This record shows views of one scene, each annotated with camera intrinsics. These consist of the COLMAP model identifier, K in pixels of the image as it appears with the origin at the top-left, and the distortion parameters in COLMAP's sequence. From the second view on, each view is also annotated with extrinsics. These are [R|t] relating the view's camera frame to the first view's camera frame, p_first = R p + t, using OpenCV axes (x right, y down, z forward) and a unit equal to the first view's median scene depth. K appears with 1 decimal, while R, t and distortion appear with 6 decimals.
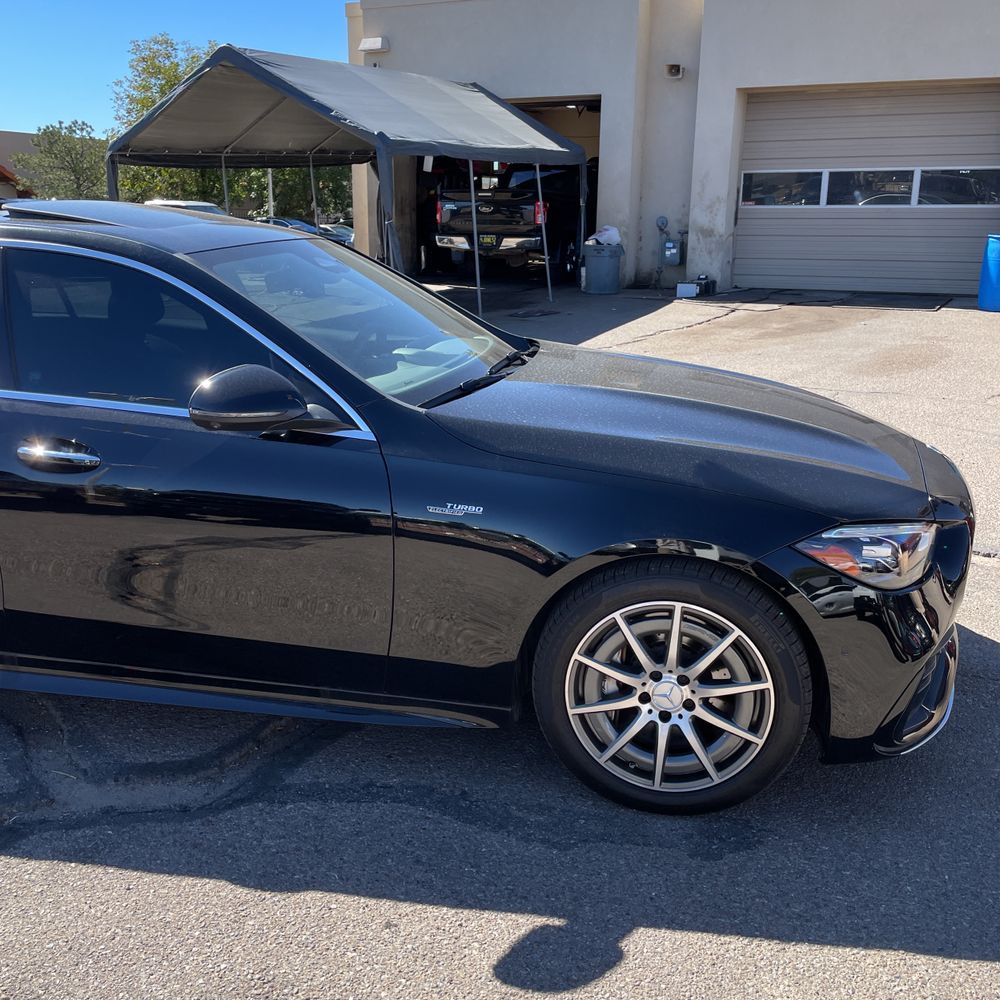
lens RADIAL K [[1026.8, 0, 505.7], [0, 1026.8, 498.6], [0, 0, 1]] dist [0.022851, 0.000000]
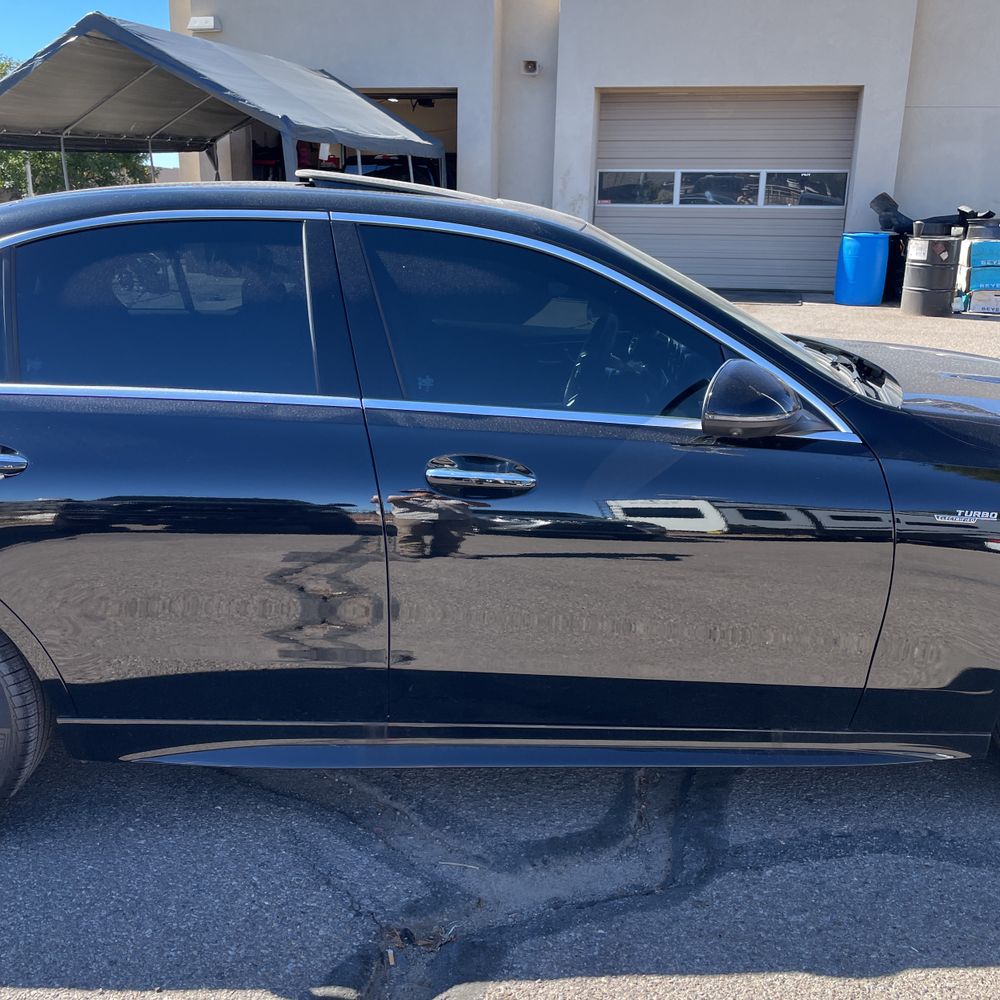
lens RADIAL K [[1026.8, 0, 499.7], [0, 1026.8, 498.5], [0, 0, 1]] dist [0.022851, 0.000000]
pose [[0.973572, -0.048301, 0.223214, -0.631415], [0.048300, 0.998818, 0.005465, -0.029564], [-0.223214, 0.005460, 0.974754, 0.217614]]
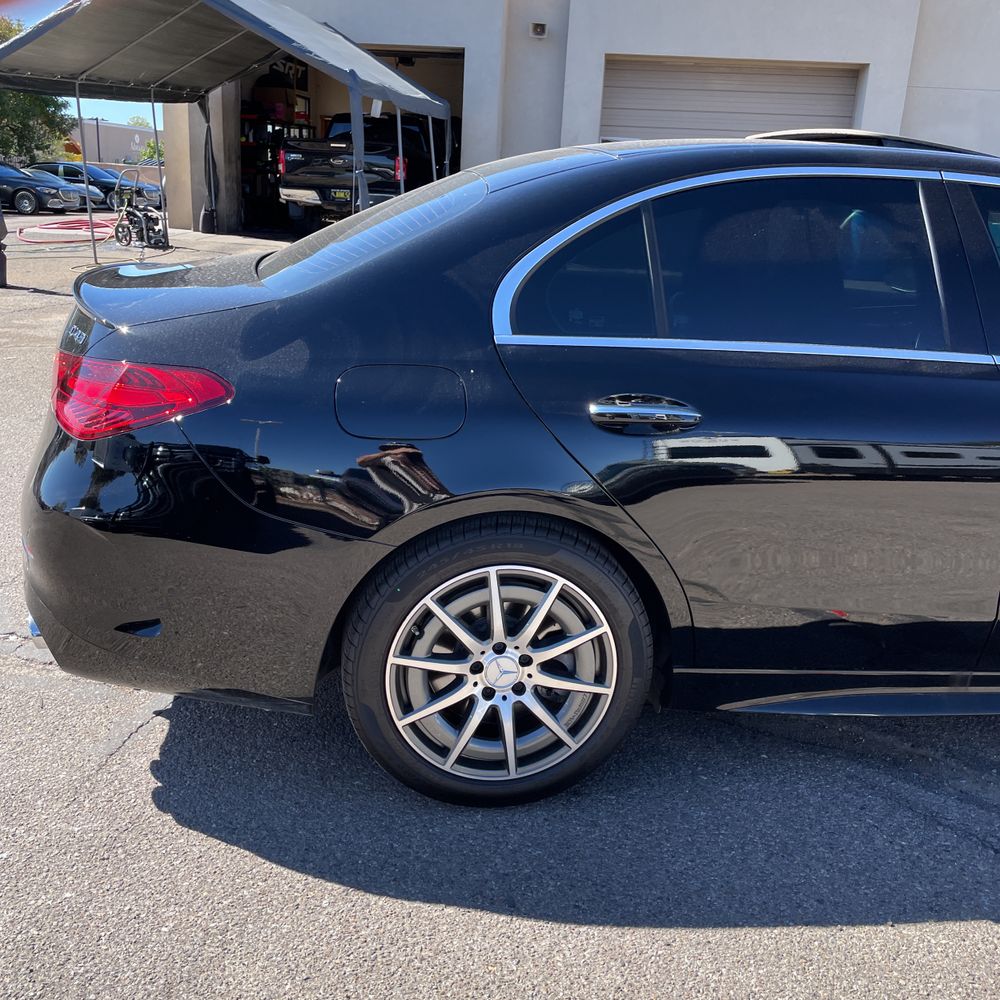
lens RADIAL K [[1026.8, 0, 491.5], [0, 1026.8, 501.2], [0, 0, 1]] dist [0.022851, 0.000000]
pose [[0.948215, -0.053219, 0.313139, -1.243728], [0.041948, 0.998210, 0.042624, -0.045900], [-0.314847, -0.027281, 0.948750, 0.370925]]
